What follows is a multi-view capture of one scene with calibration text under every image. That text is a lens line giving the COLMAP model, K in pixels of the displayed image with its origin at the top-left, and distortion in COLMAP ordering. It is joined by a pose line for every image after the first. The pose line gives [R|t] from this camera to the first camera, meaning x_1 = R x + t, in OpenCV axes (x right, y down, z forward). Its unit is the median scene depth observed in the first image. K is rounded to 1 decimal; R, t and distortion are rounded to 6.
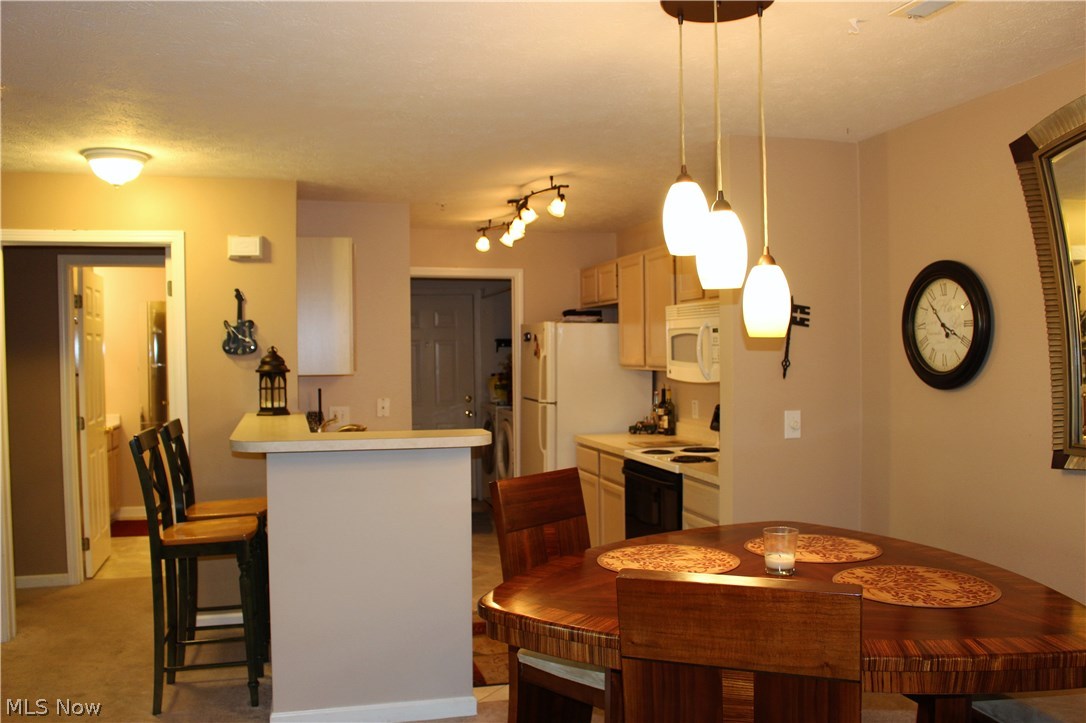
lens RADIAL K [[900.1, 0, 543.0], [0, 900.1, 361.5], [0, 0, 1]] dist [-0.154822, 0.114236]
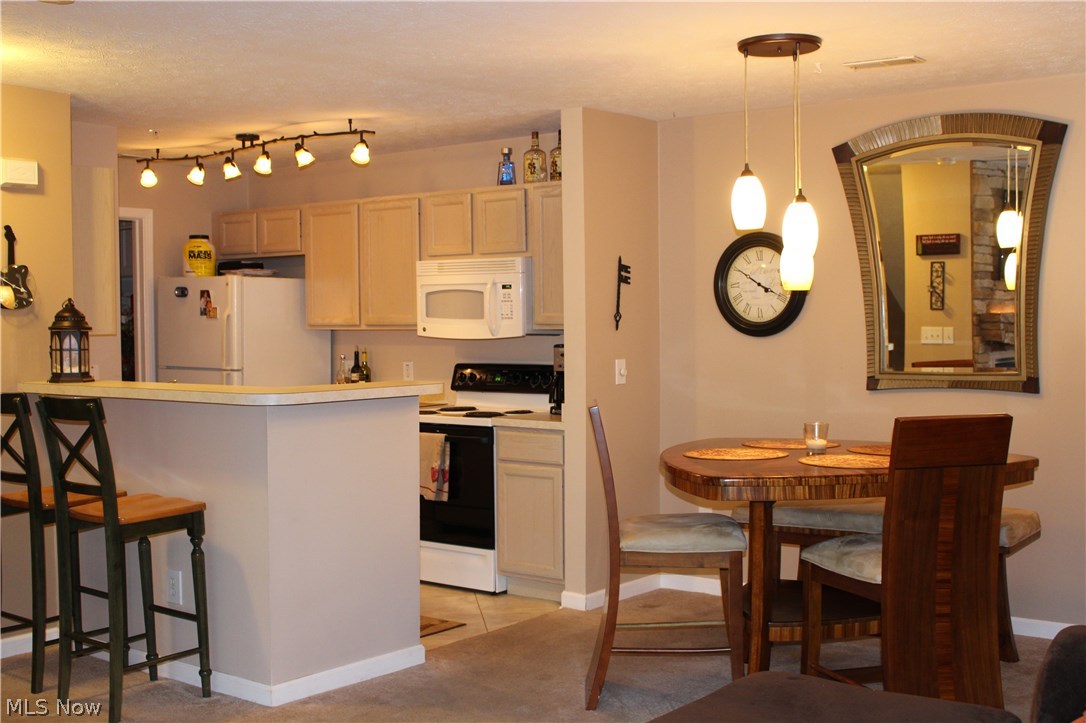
lens RADIAL K [[1285.9, 0, 543.0], [0, 1285.9, 361.5], [0, 0, 1]] dist [-0.098347, 0.056130]
pose [[0.797871, -0.019236, 0.602521, -0.645018], [0.008301, 0.999747, 0.020925, 0.019630], [-0.602771, -0.011694, 0.797829, -0.191824]]
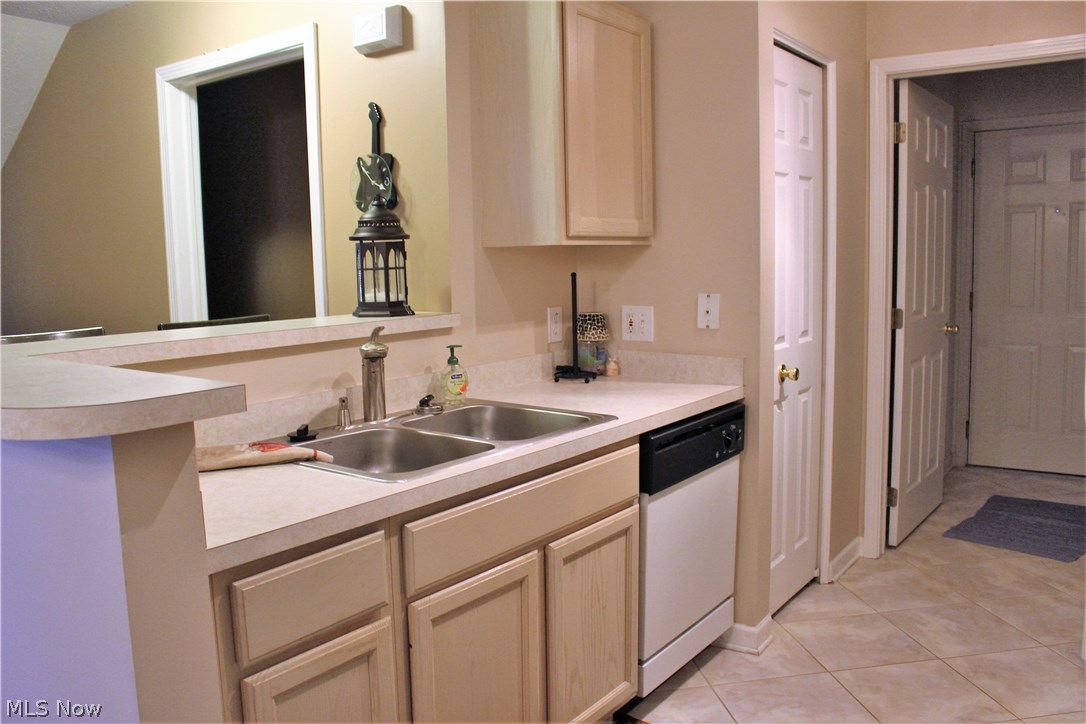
lens RADIAL K [[900.1, 0, 543.0], [0, 900.1, 362.0], [0, 0, 1]] dist [-0.154822, 0.114236]
pose [[0.622496, 0.089683, -0.777467, 0.205697], [0.003856, 0.993049, 0.117638, 0.021910], [0.782613, -0.076227, 0.617824, 0.704913]]
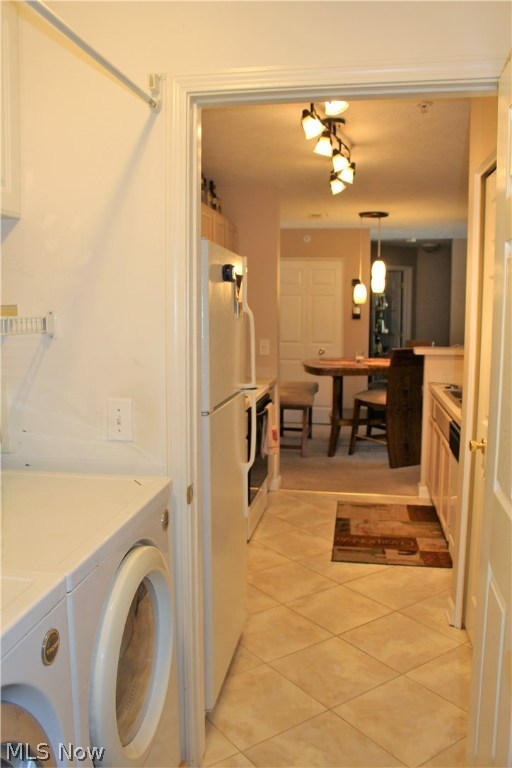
lens RADIAL K [[636.6, 0, 256.0], [0, 636.6, 384.0], [0, 0, 1]] dist [-0.154822, 0.114236]
pose [[-0.908311, -0.038690, 0.416503, -0.249078], [0.011844, 0.992935, 0.118064, -0.015397], [-0.418129, 0.112172, -0.901435, 1.841193]]
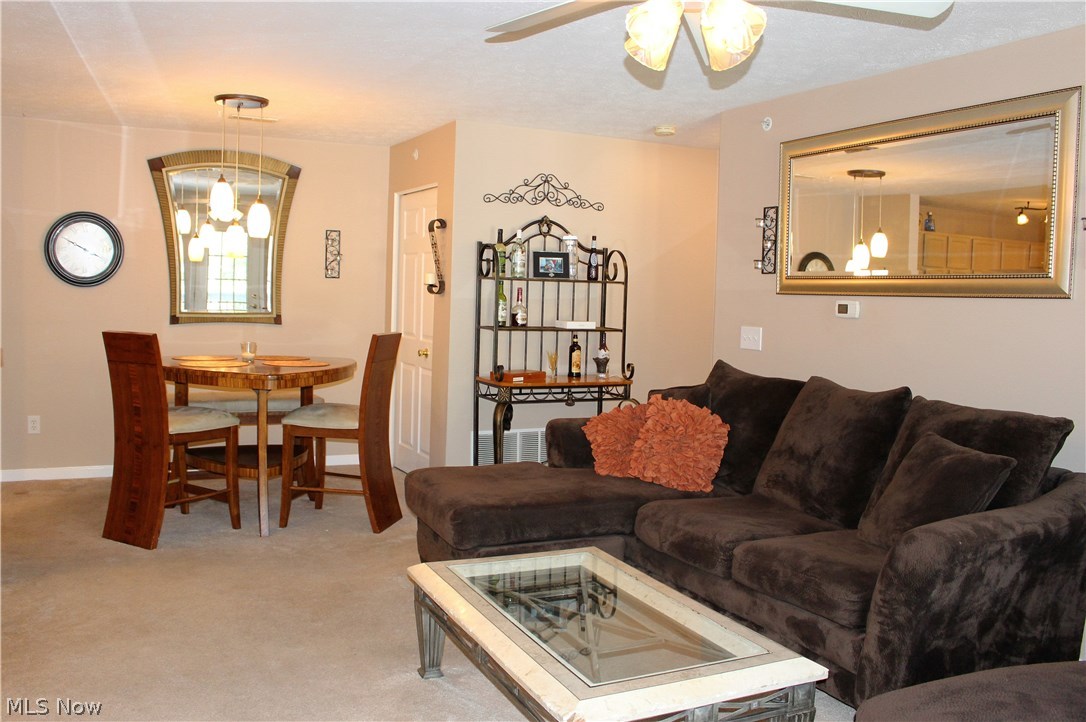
lens RADIAL K [[924.2, 0, 543.0], [0, 924.2, 361.0], [0, 0, 1]] dist [-0.159648, 0.134655]
pose [[-0.196571, -0.069764, 0.978005, -1.053670], [-0.020767, 0.997538, 0.066983, 0.029492], [-0.980270, -0.007143, -0.197536, 0.340548]]
